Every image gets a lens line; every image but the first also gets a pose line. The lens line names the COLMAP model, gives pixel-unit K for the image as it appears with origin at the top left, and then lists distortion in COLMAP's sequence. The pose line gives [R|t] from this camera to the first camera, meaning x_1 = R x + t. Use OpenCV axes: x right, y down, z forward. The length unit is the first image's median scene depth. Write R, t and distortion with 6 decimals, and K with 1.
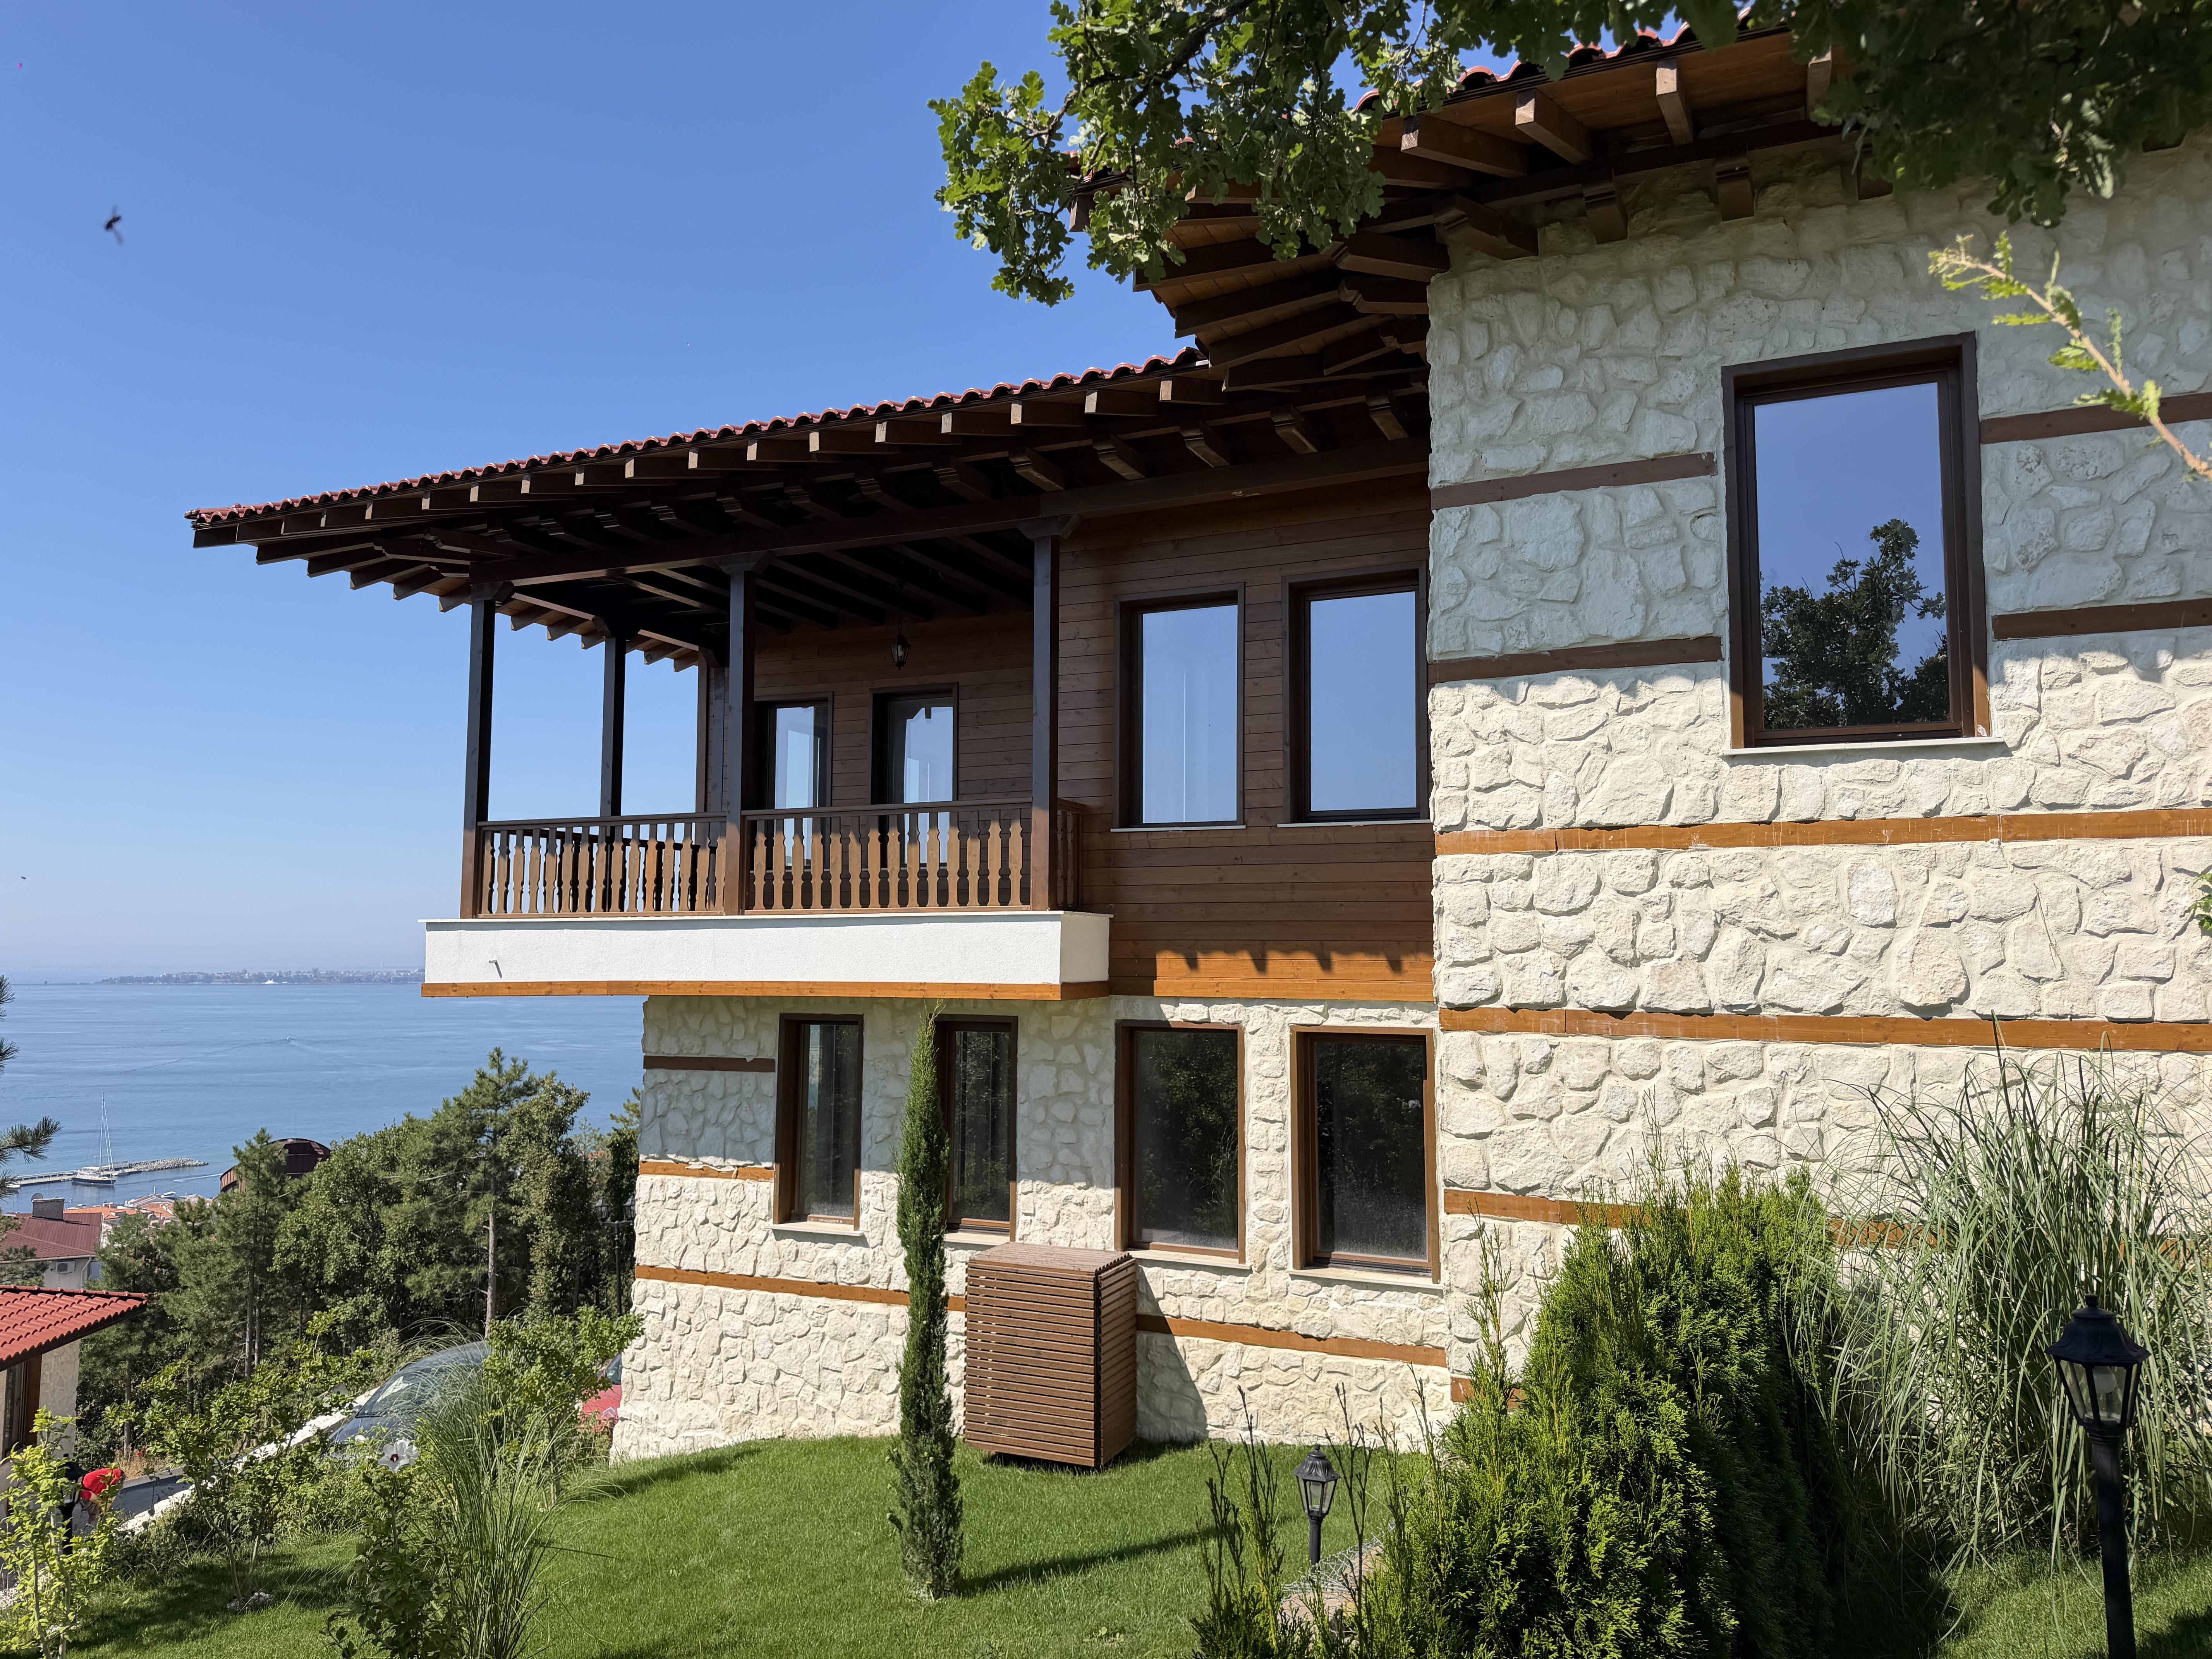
lens RADIAL K [[1578.5, 0, 1106.0], [0, 1578.5, 829.5], [0, 0, 1]] dist [0.072560, -0.089395]
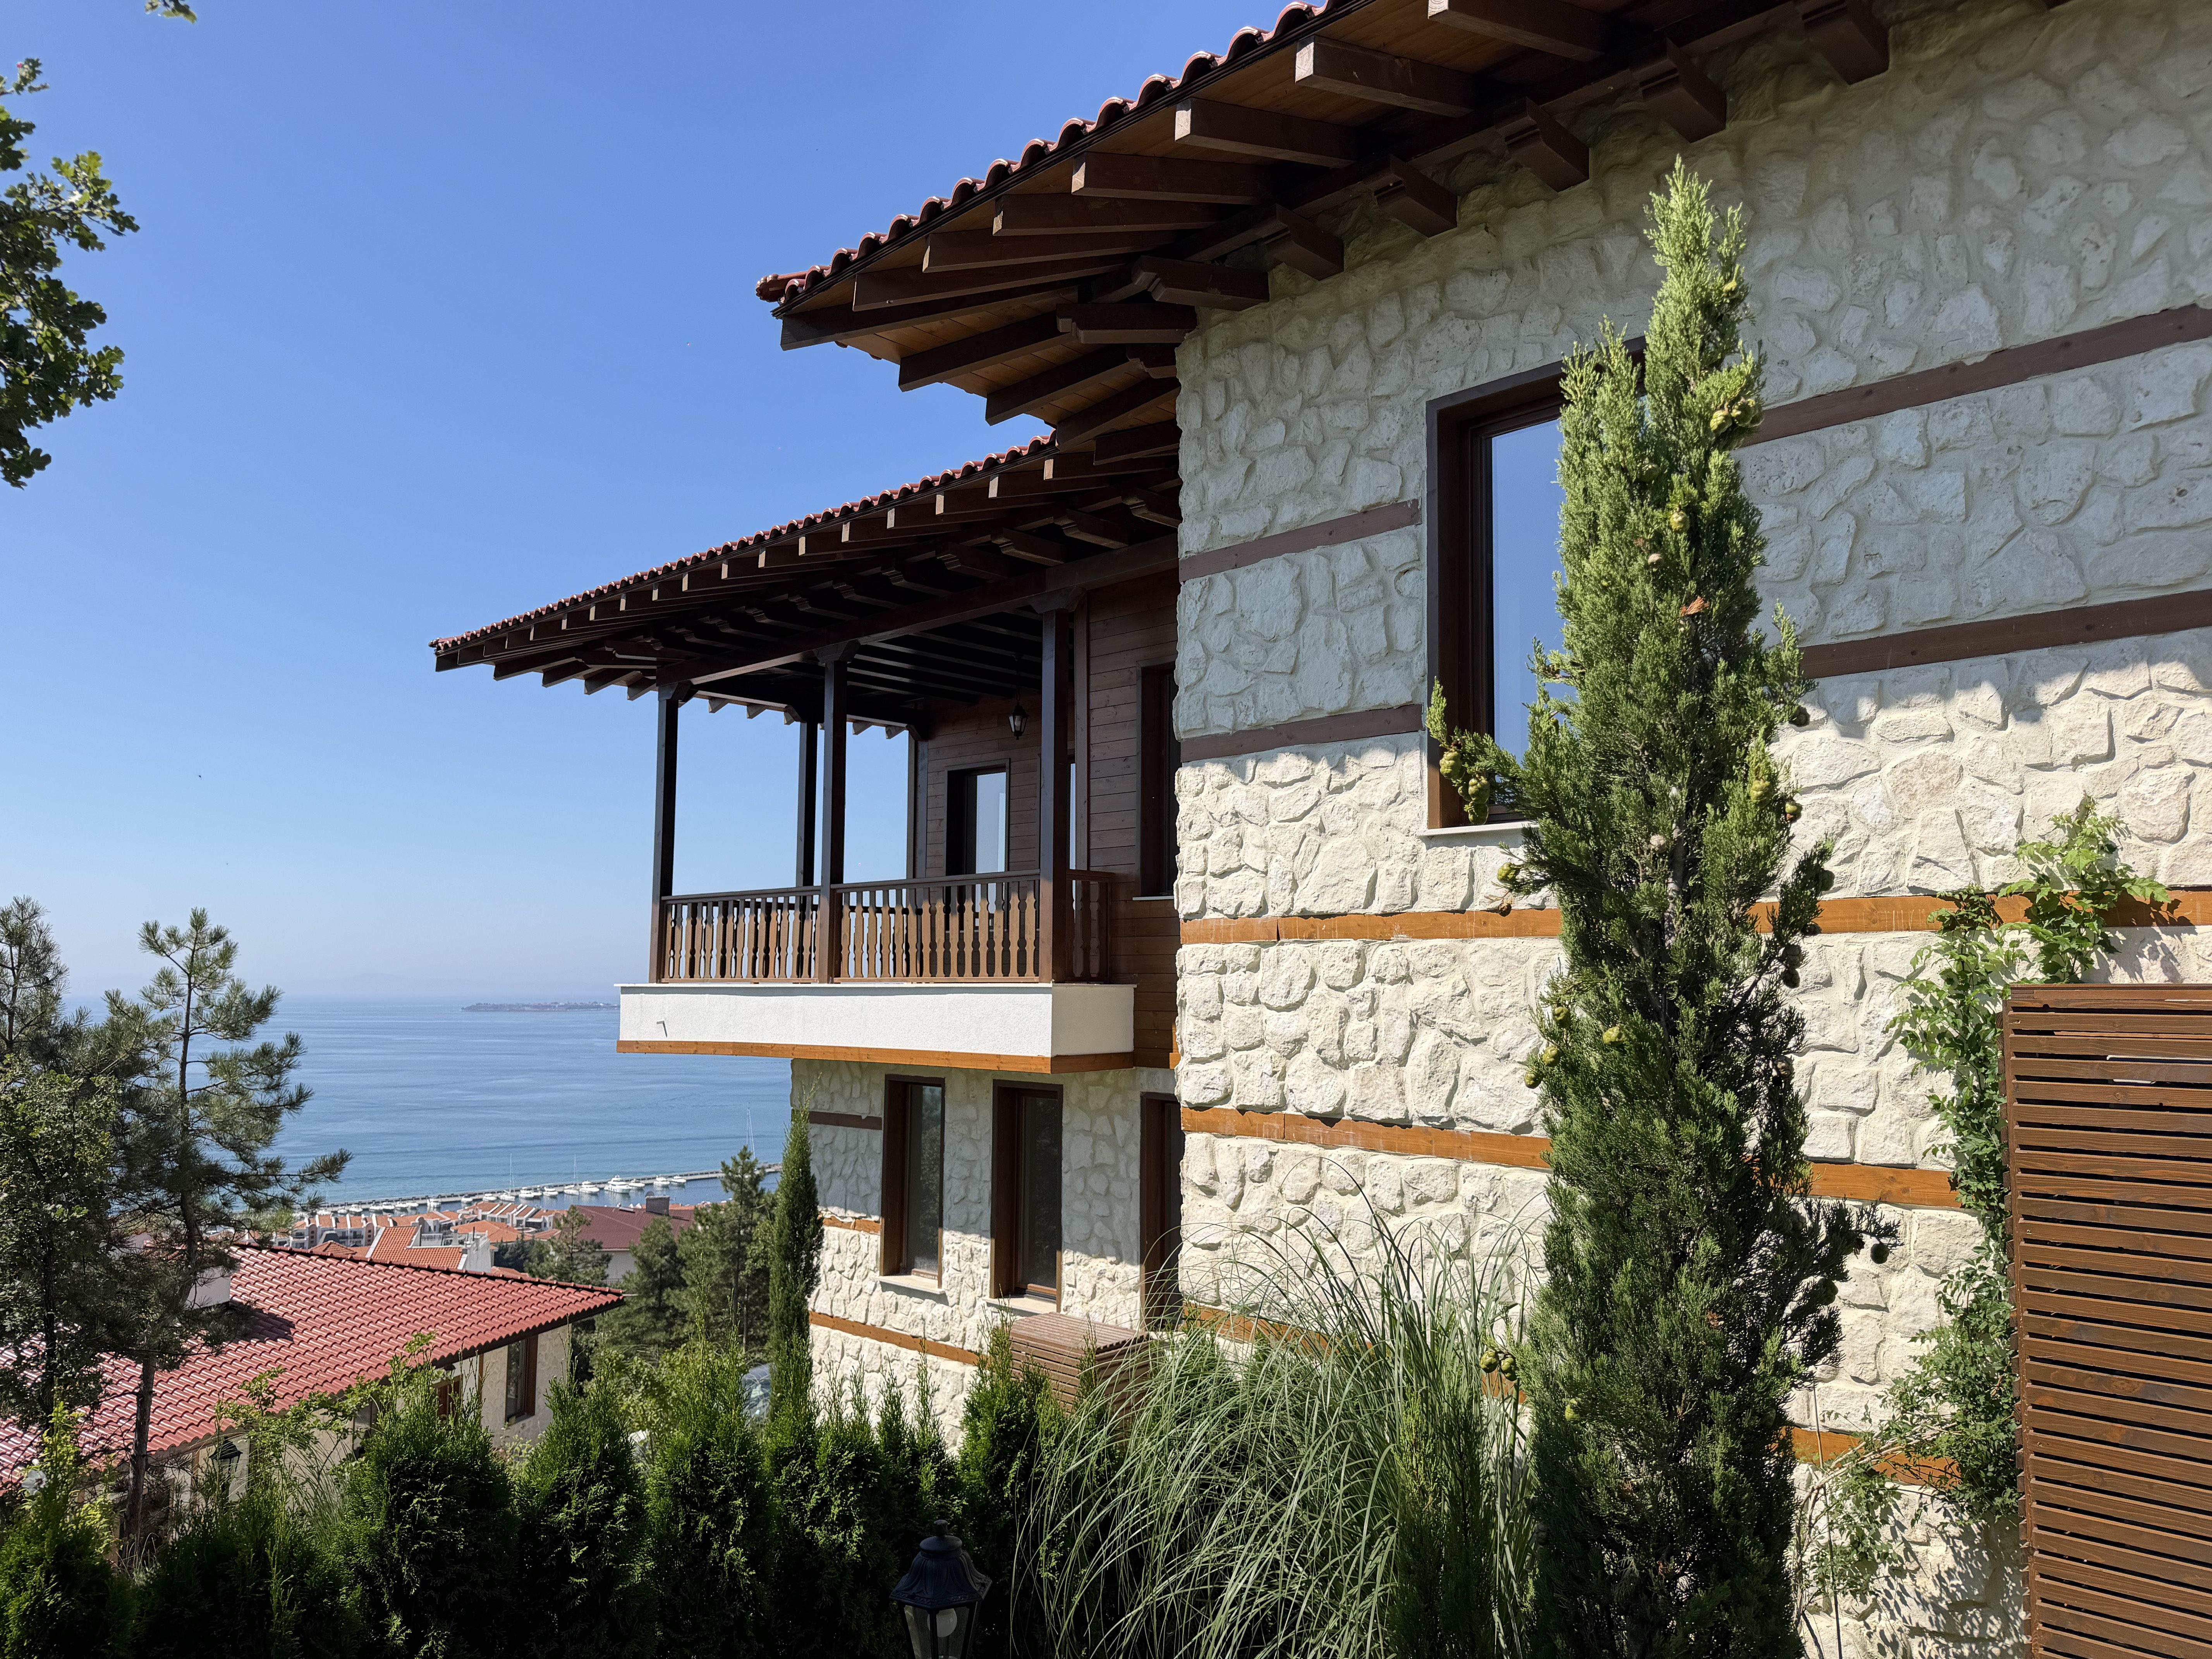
lens RADIAL K [[1598.4, 0, 1106.0], [0, 1598.4, 829.5], [0, 0, 1]] dist [0.135440, -0.223138]
pose [[0.930760, -0.032168, -0.364214, 0.532473], [0.026869, 0.999447, -0.019608, -0.035922], [0.364643, 0.008464, 0.931109, 0.089079]]
